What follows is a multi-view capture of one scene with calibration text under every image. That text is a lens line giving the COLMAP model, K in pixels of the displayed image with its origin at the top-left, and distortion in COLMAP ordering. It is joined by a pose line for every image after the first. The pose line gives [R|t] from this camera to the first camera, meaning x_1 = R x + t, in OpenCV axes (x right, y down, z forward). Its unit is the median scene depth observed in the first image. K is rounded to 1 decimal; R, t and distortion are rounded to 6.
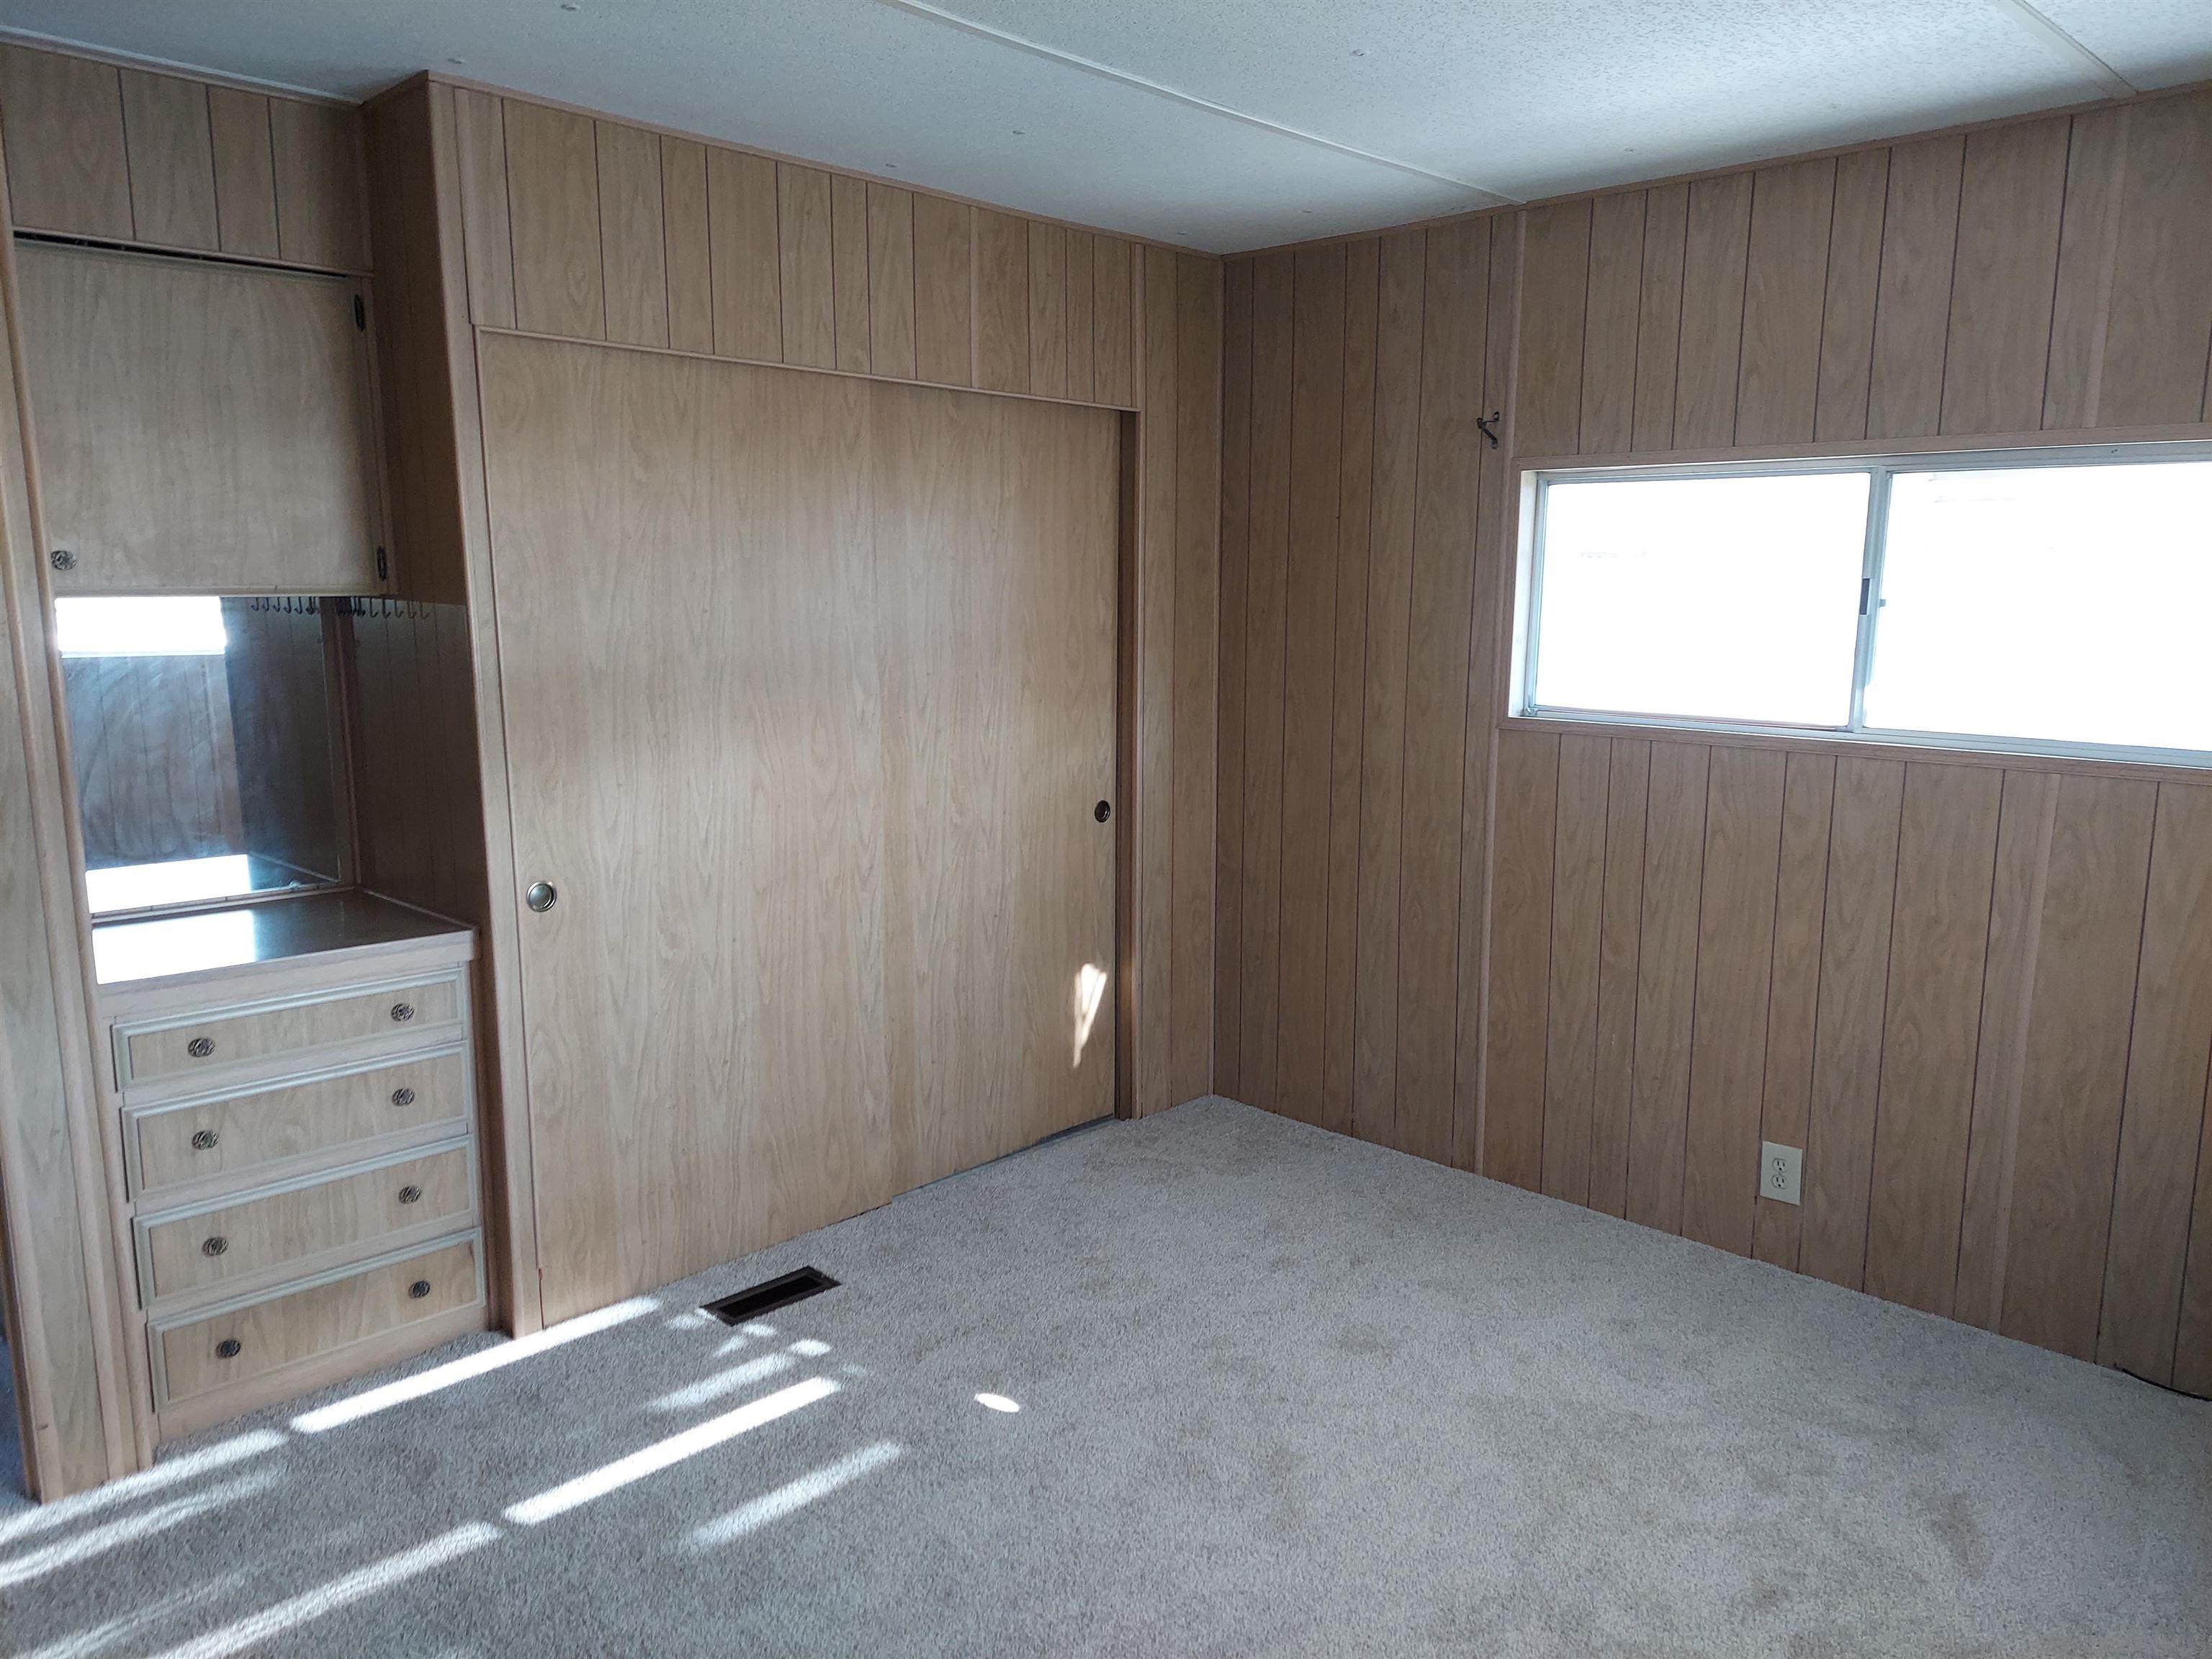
lens RADIAL K [[1590.7, 0, 1113.5], [0, 1590.7, 844.5], [0, 0, 1]] dist [0.114868, -0.121683]
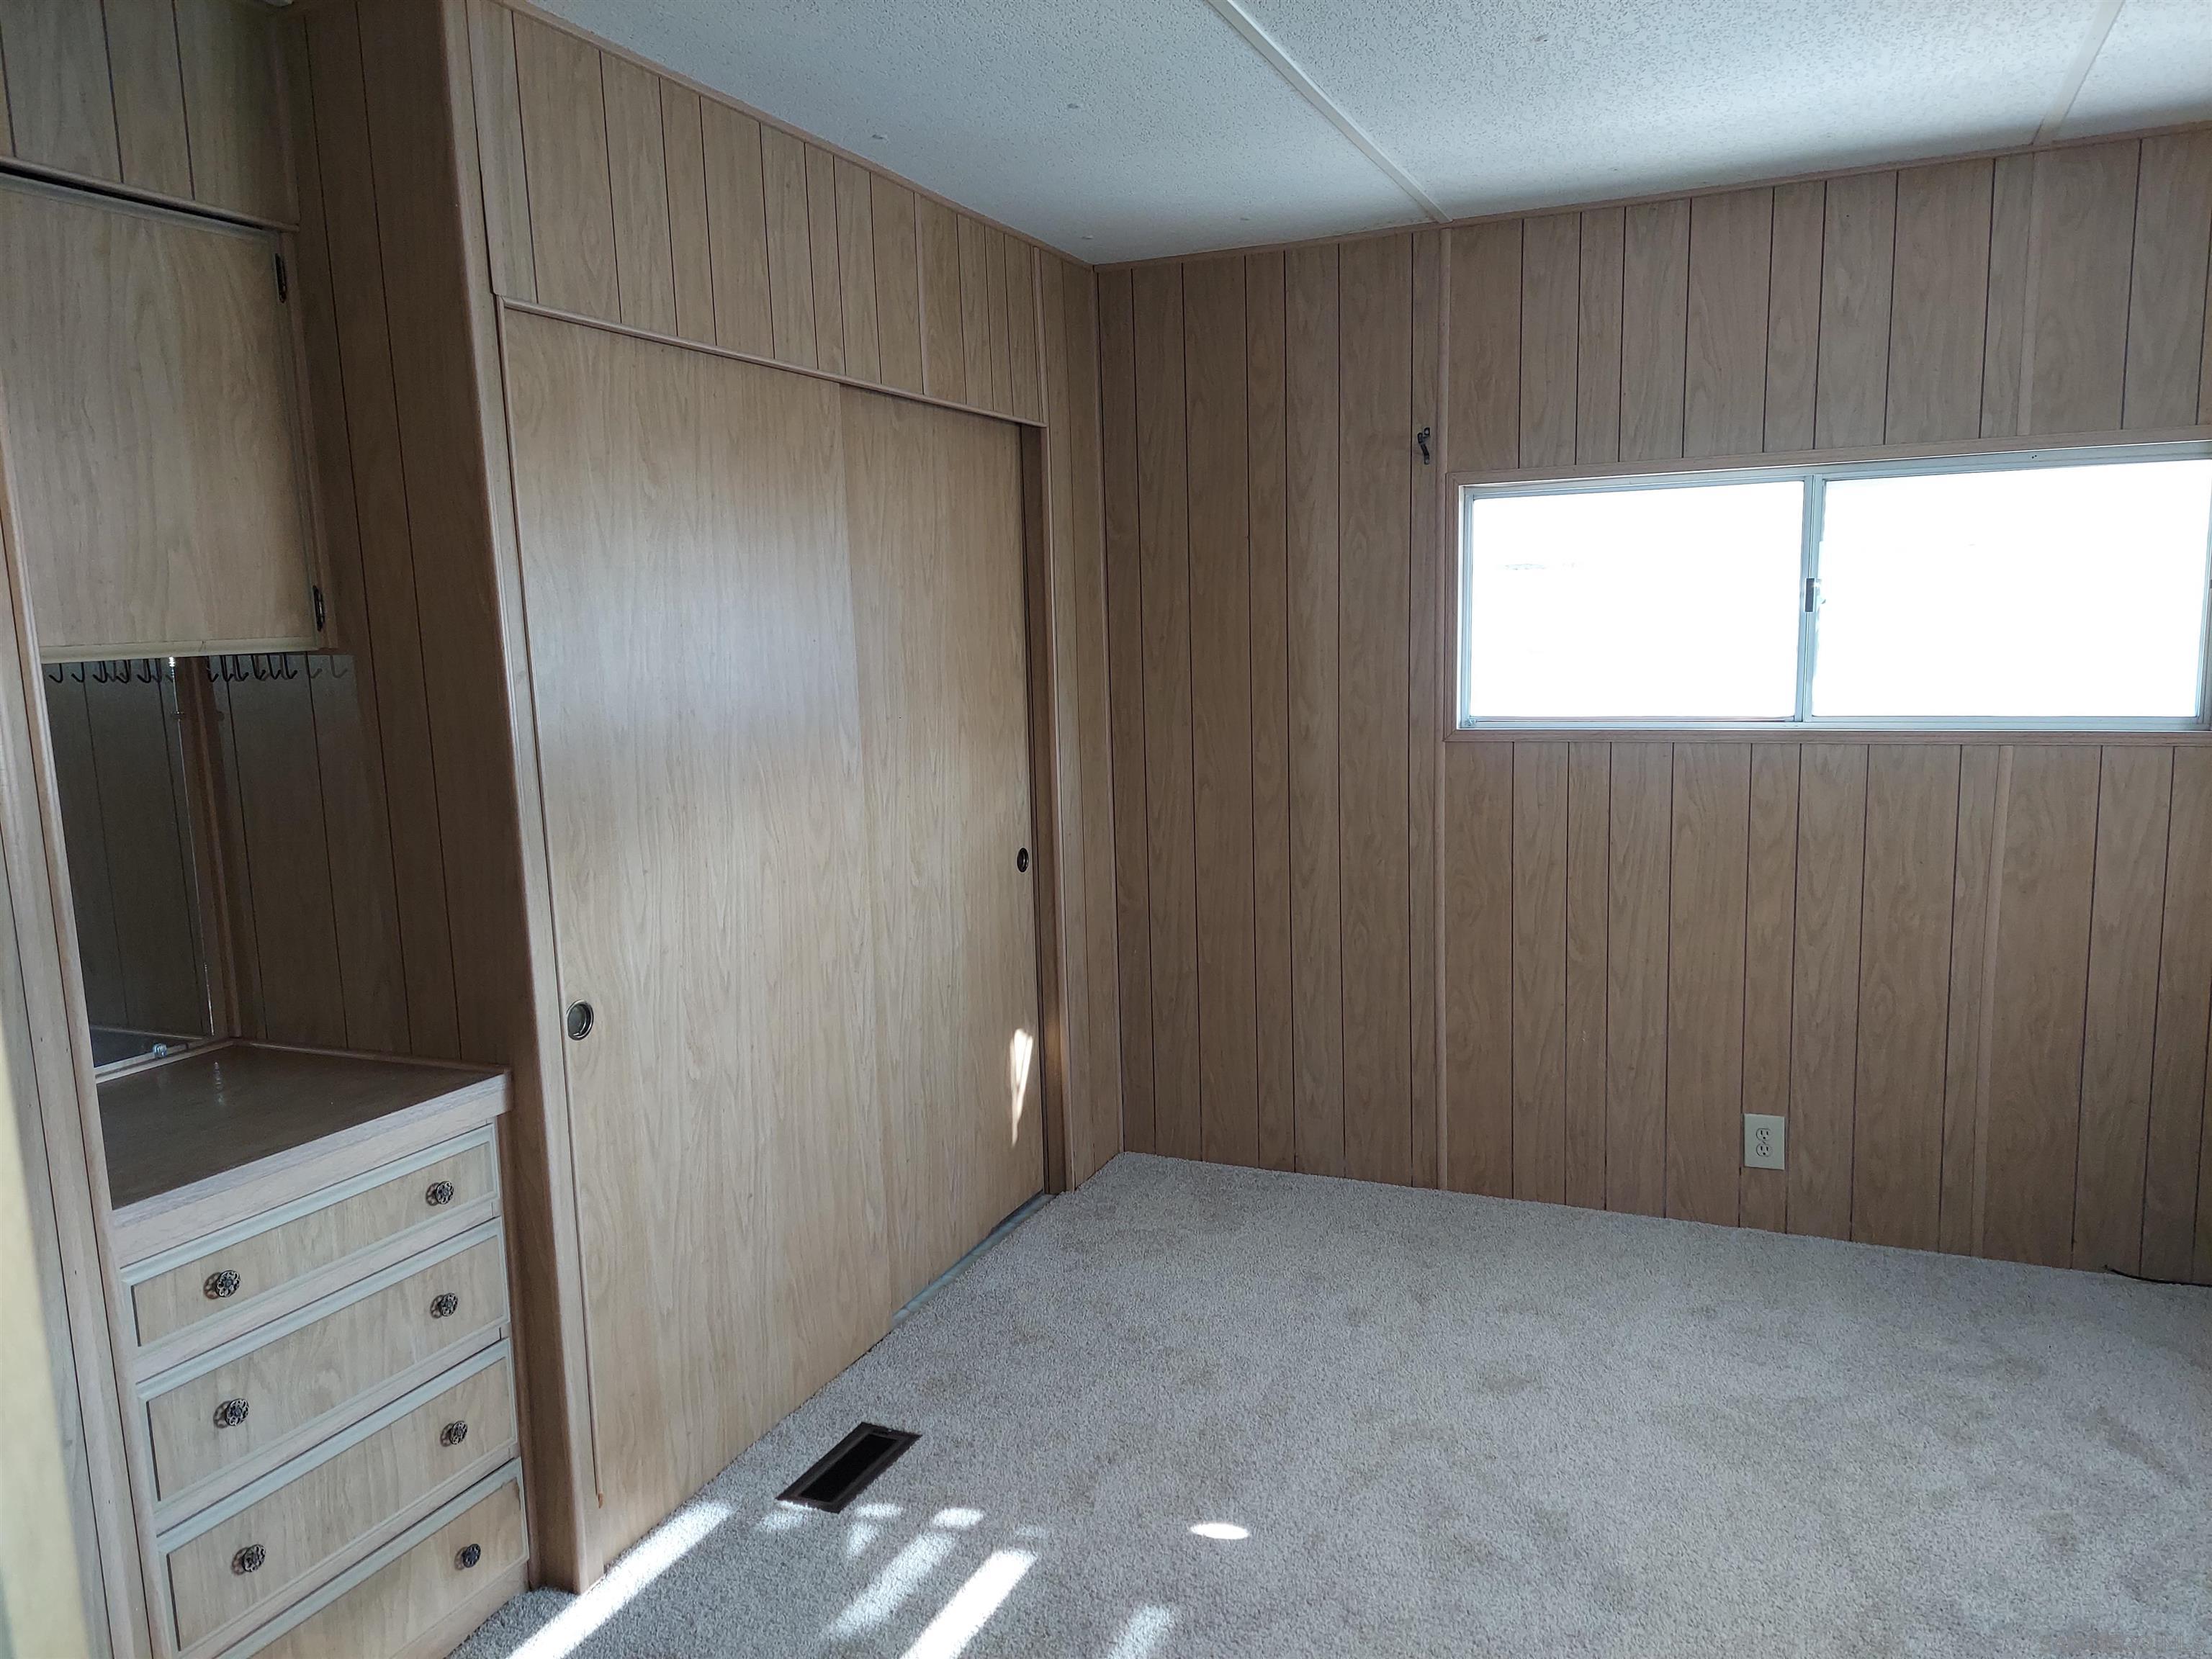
lens RADIAL K [[1590.7, 0, 1113.5], [0, 1590.7, 844.5], [0, 0, 1]] dist [0.114868, -0.121683]
pose [[0.934565, -0.083577, 0.345836, -0.344353], [0.093145, 0.995591, -0.011107, -0.018587], [-0.343382, 0.042593, 0.938229, 0.151795]]
